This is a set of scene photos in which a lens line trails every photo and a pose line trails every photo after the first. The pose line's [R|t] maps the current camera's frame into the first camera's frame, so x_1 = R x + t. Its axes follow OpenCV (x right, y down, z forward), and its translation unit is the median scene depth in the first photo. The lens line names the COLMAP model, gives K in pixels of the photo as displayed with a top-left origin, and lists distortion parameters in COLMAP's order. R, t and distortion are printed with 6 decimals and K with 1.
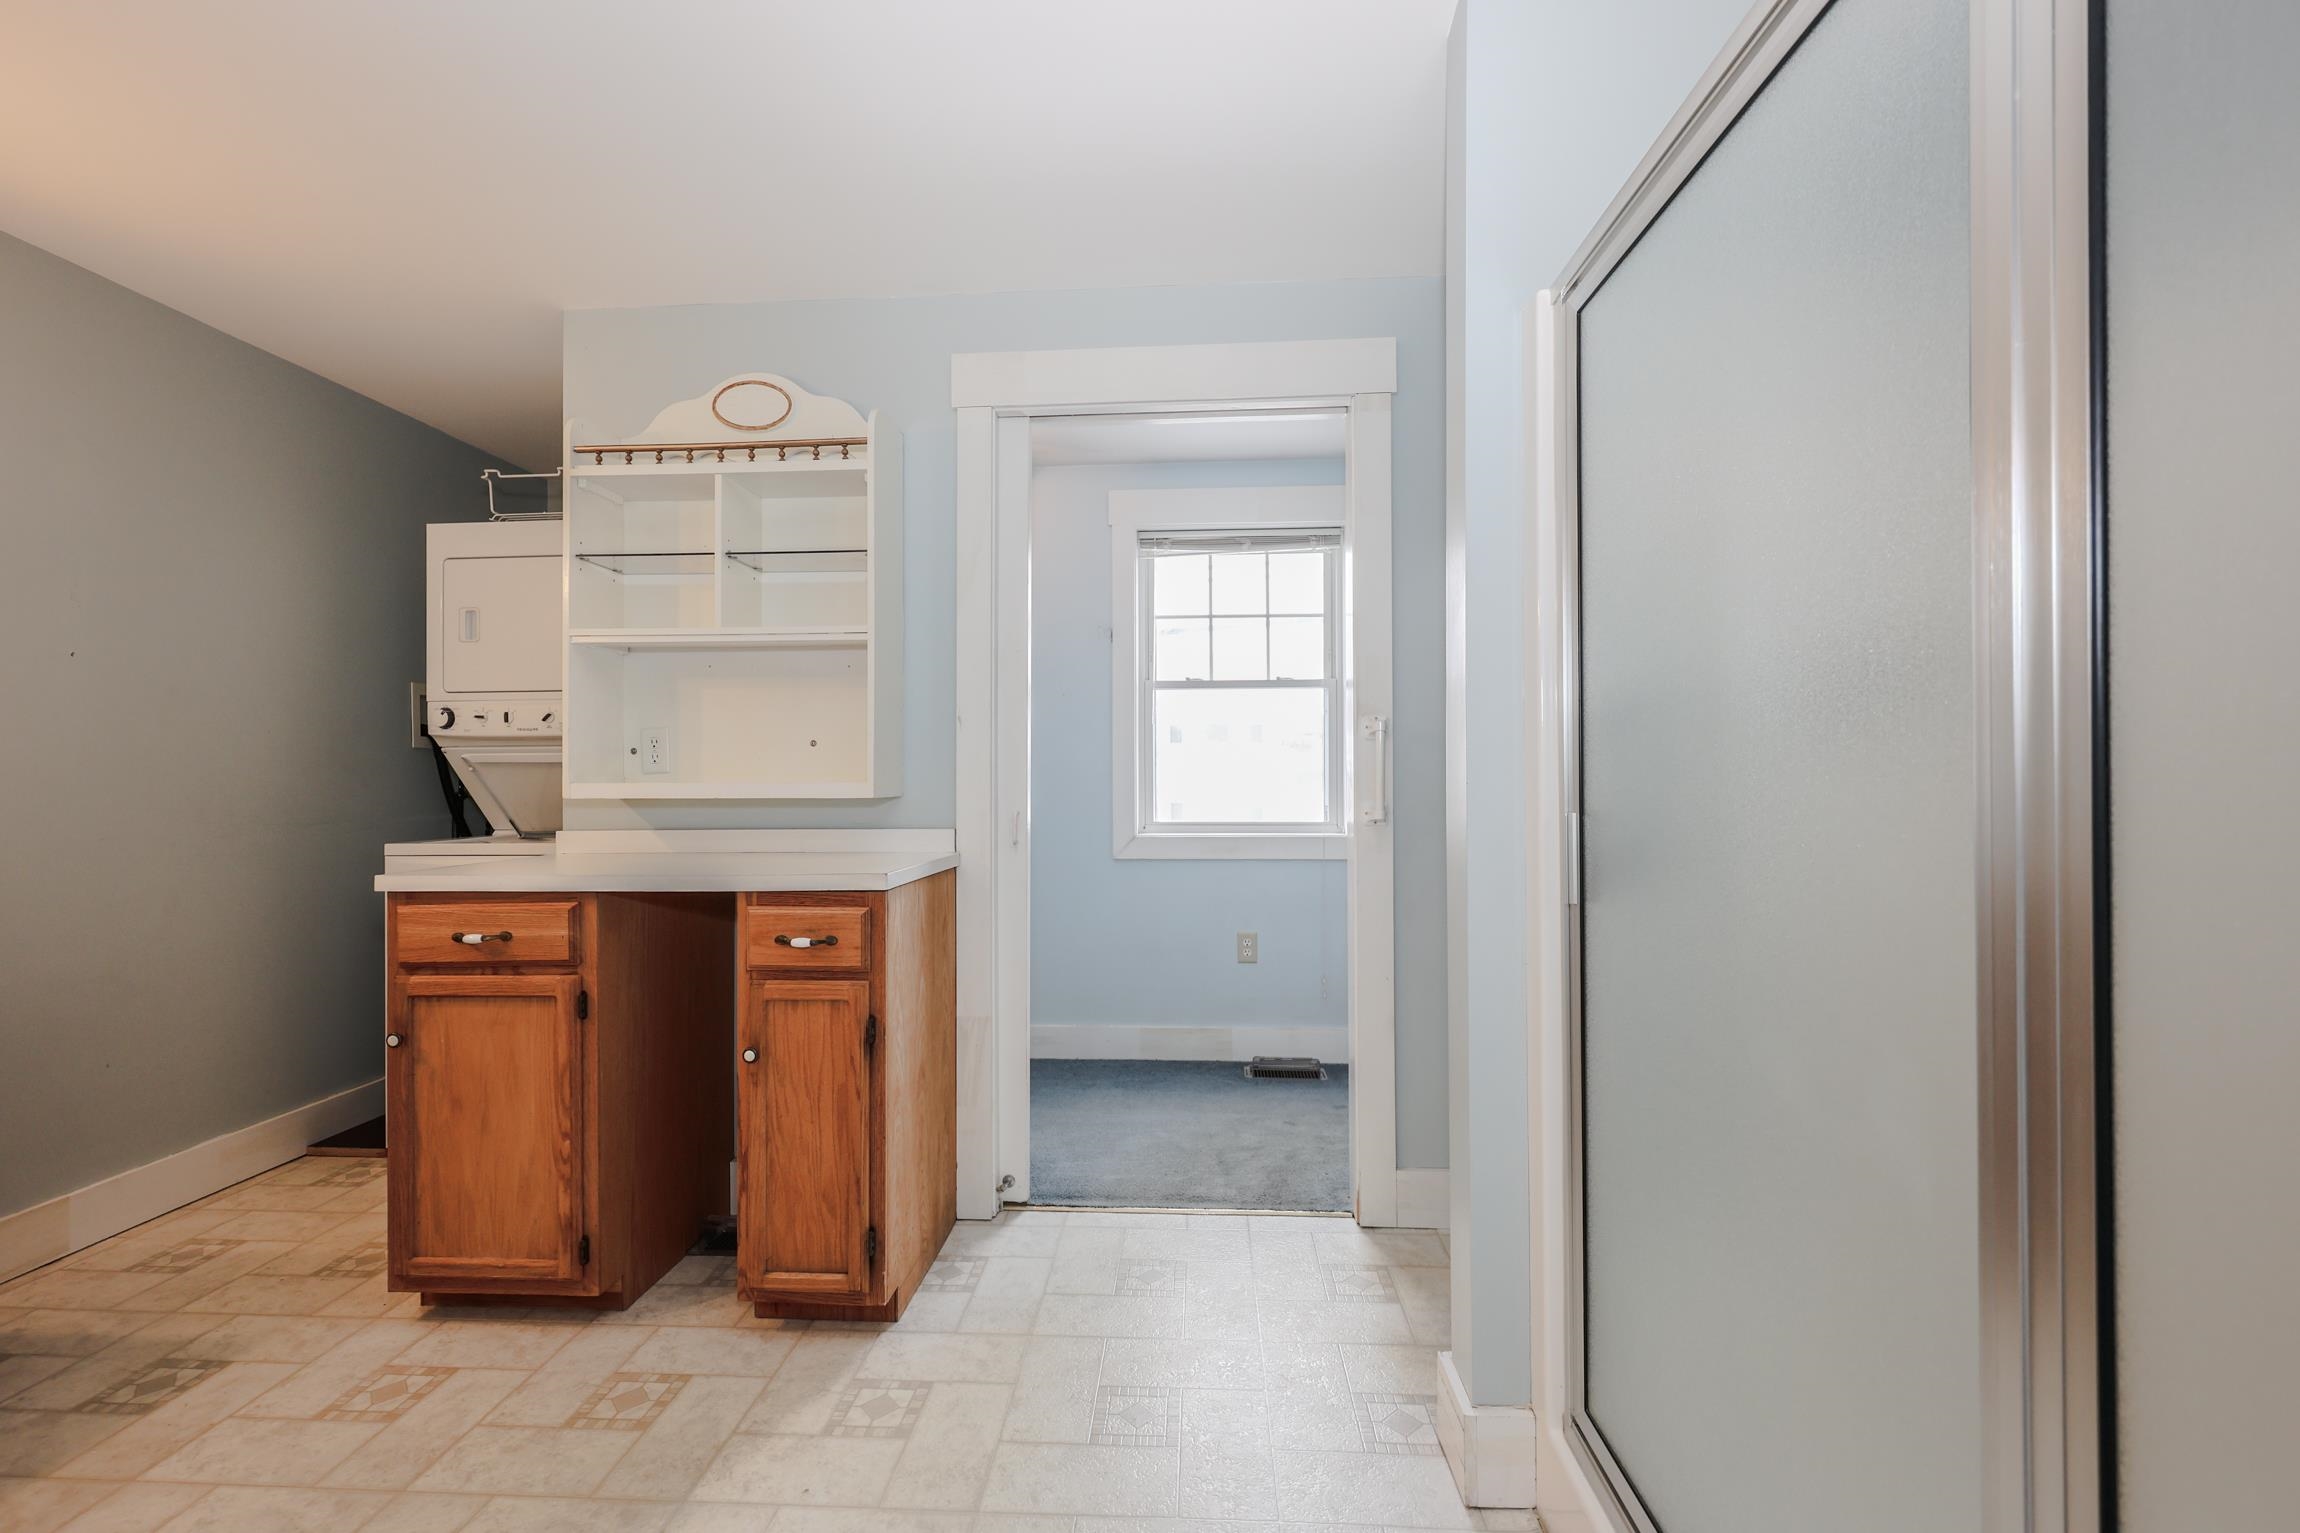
lens RADIAL K [[936.9, 0, 1147.8], [0, 936.9, 757.9], [0, 0, 1]] dist [-0.001019, -0.000842]
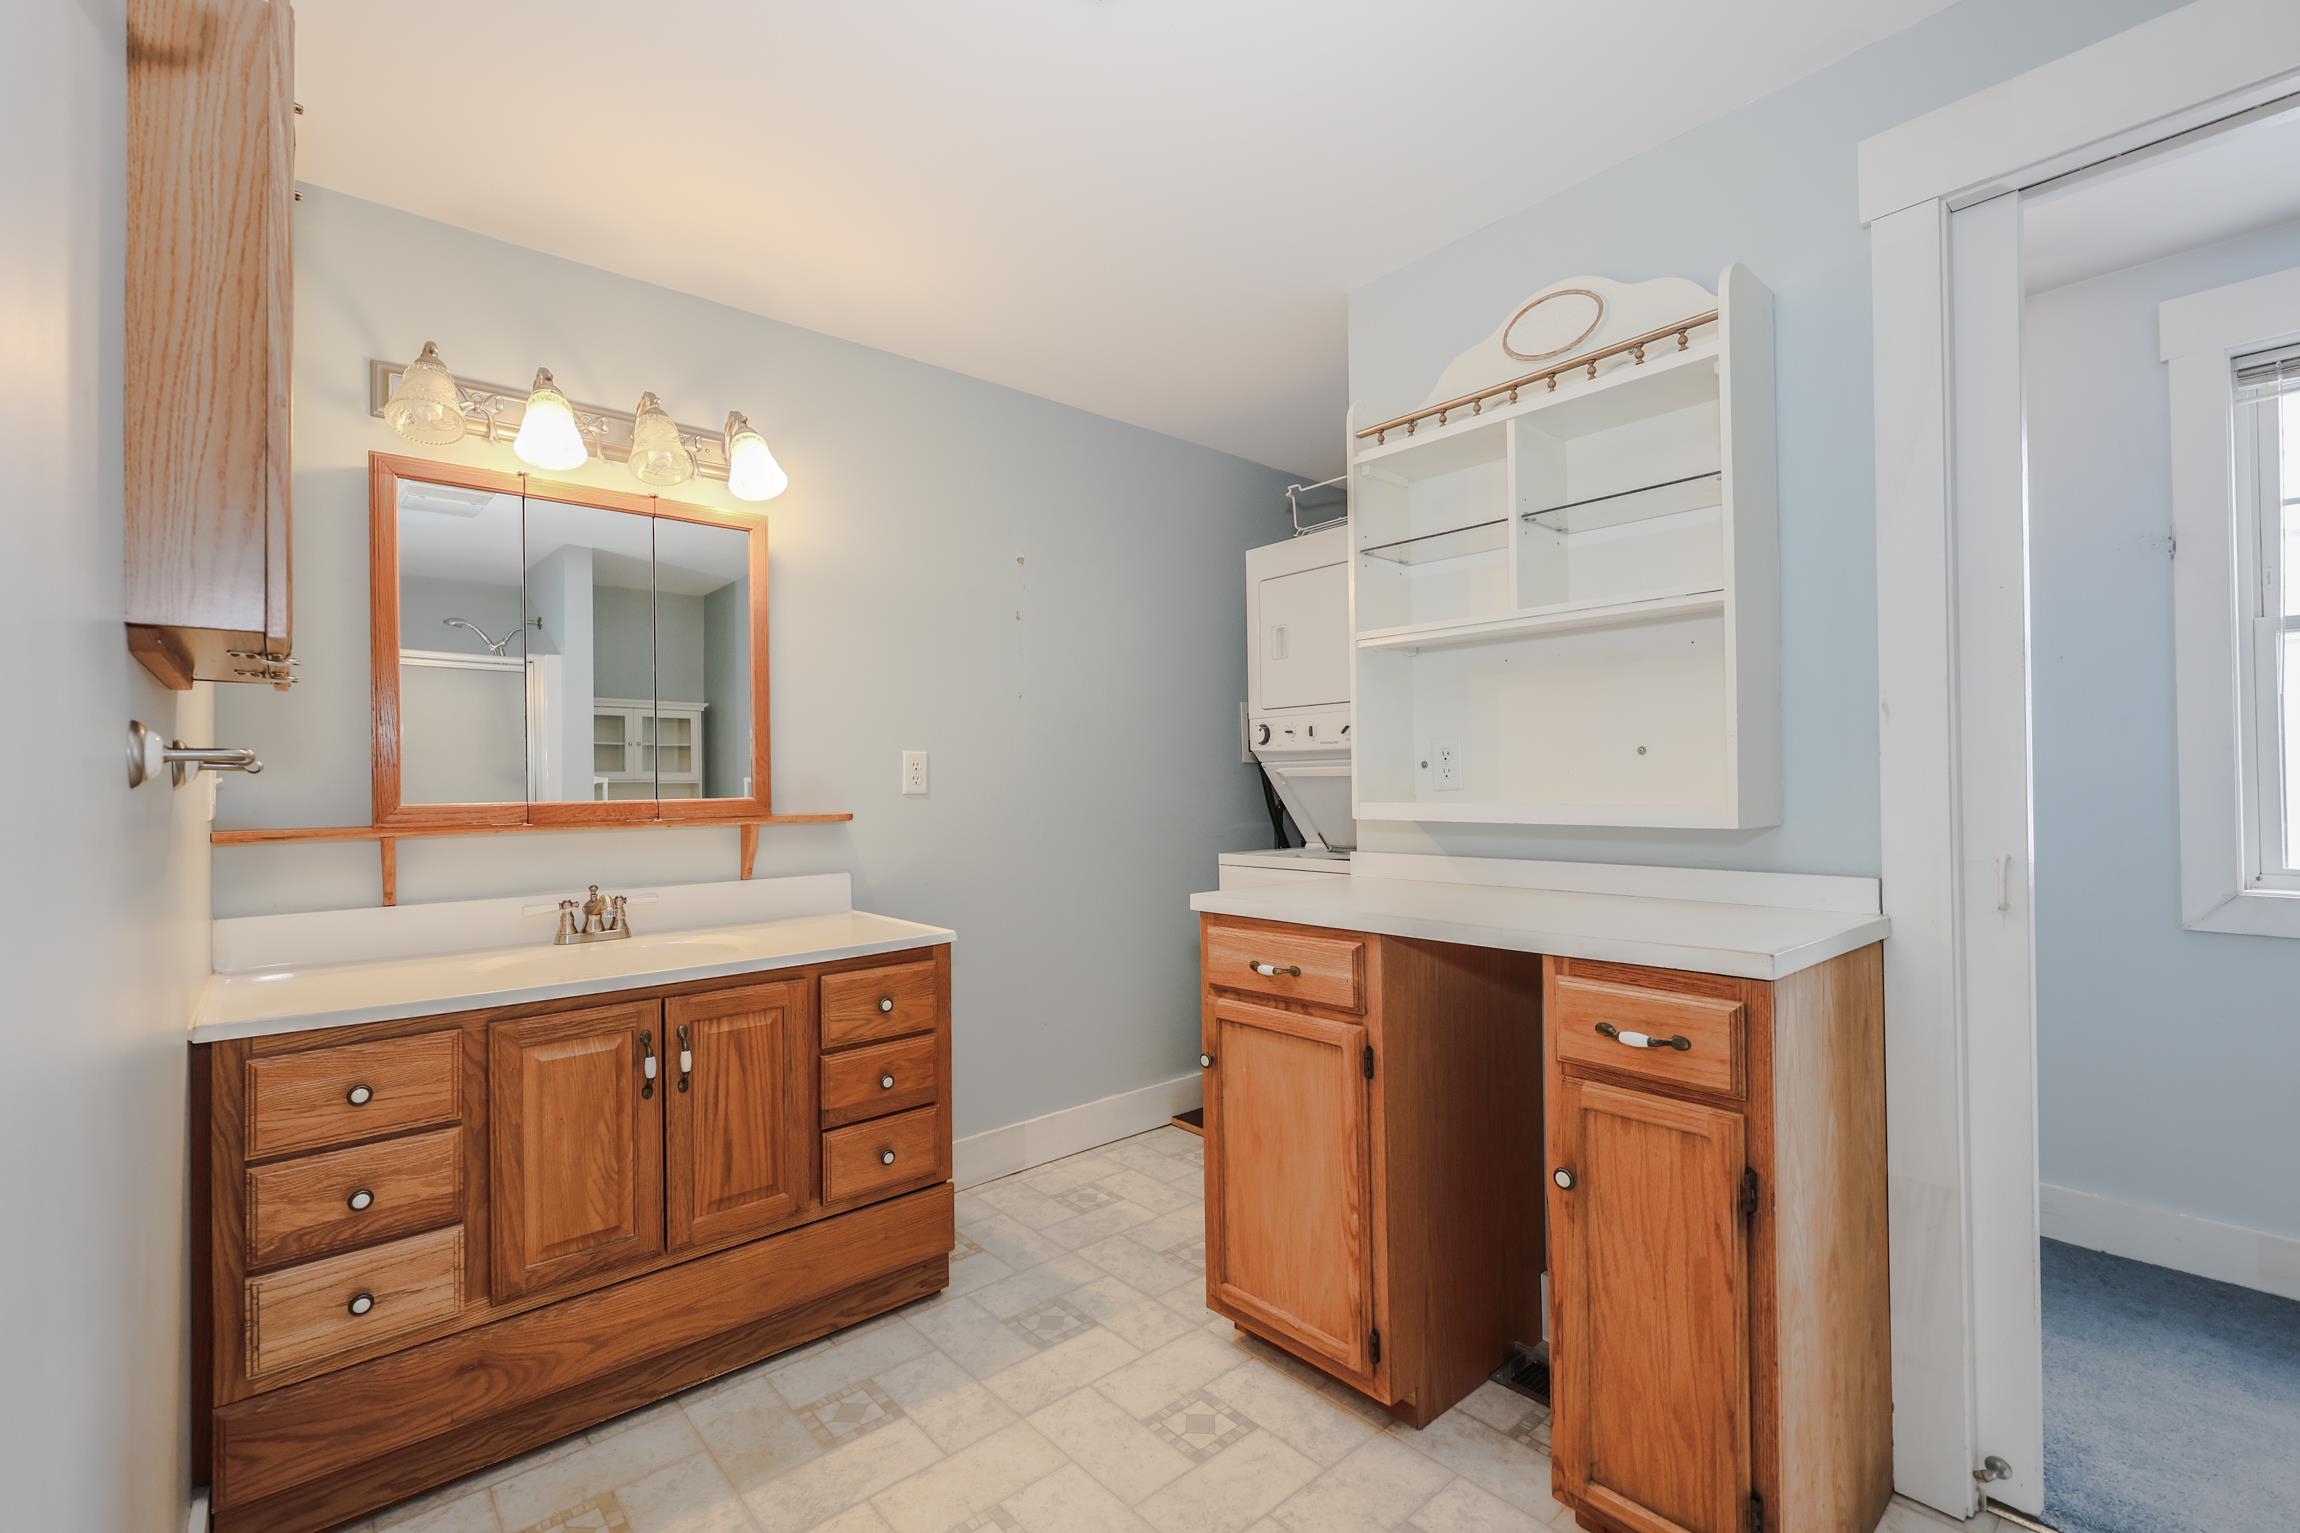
lens RADIAL K [[936.9, 0, 1152.0], [0, 936.9, 766.6], [0, 0, 1]] dist [-0.001019, -0.000842]
pose [[0.687517, -0.011075, -0.726083, -0.099033], [0.019563, 0.999803, 0.003273, -0.015357], [0.725904, -0.016454, 0.687599, 0.239887]]
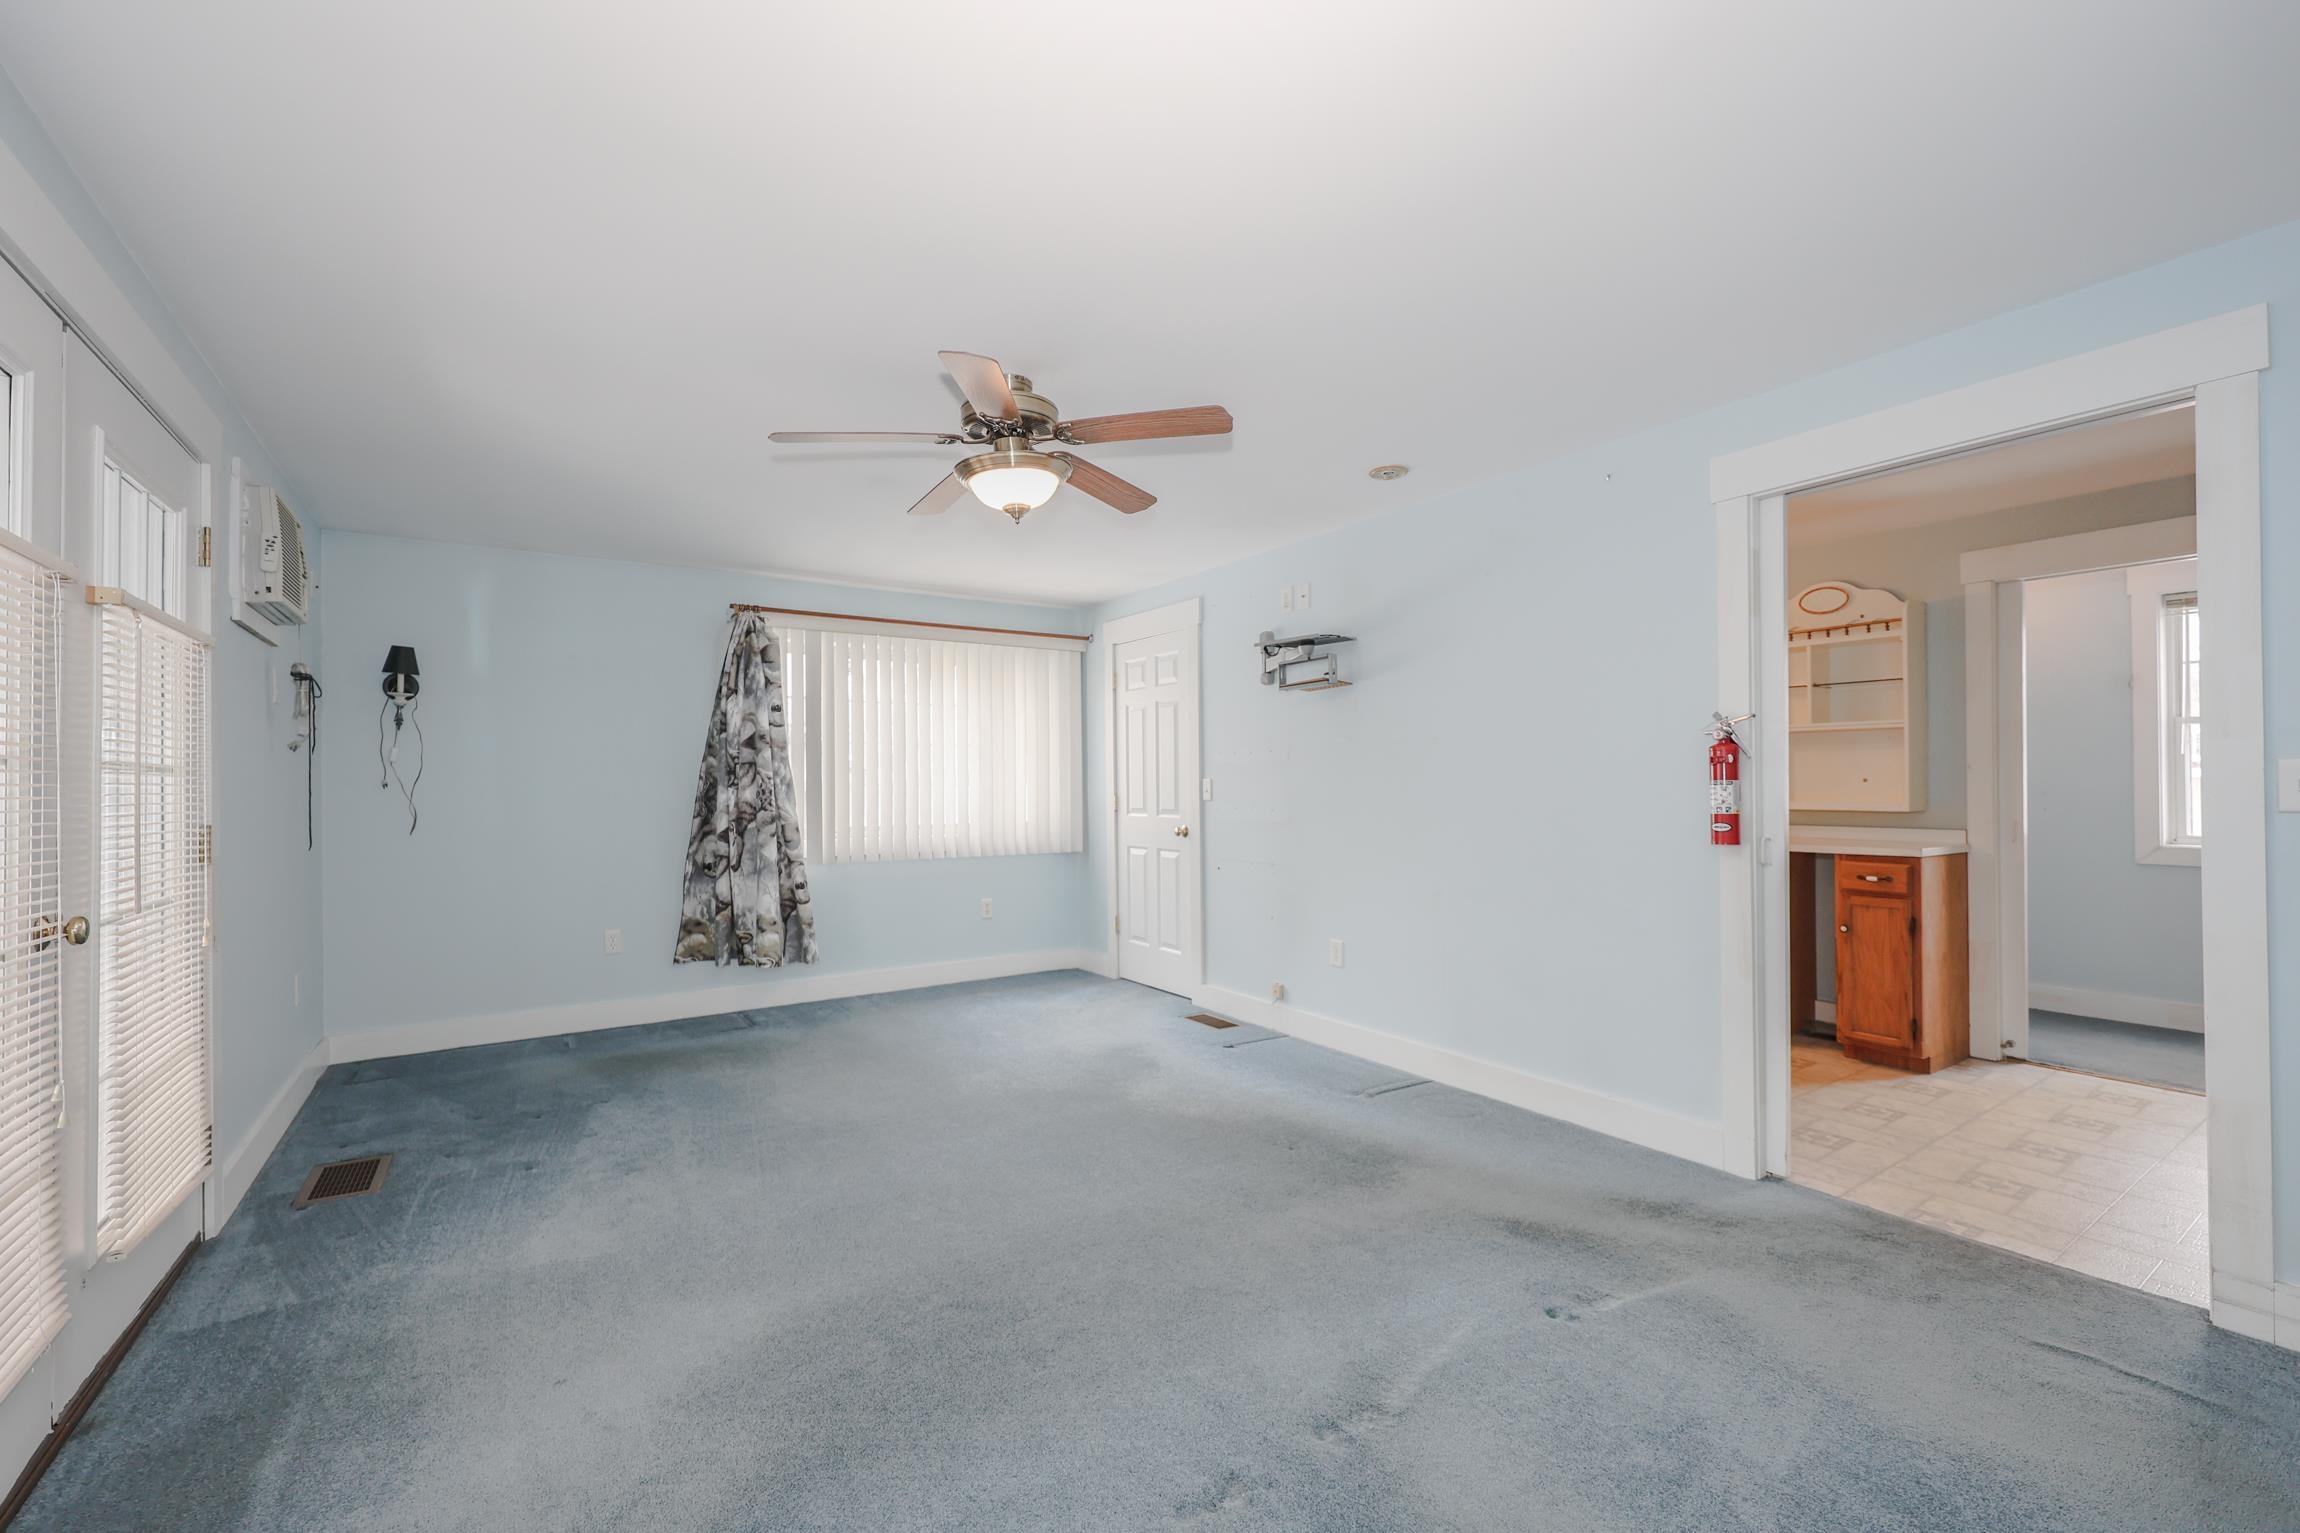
lens RADIAL K [[936.9, 0, 1137.6], [0, 936.9, 776.5], [0, 0, 1]] dist [-0.001019, -0.000842]
pose [[0.592562, -0.005551, -0.805506, 0.330621], [0.016606, 0.999848, 0.005326, -0.068813], [0.805354, -0.016532, 0.592564, -1.484815]]
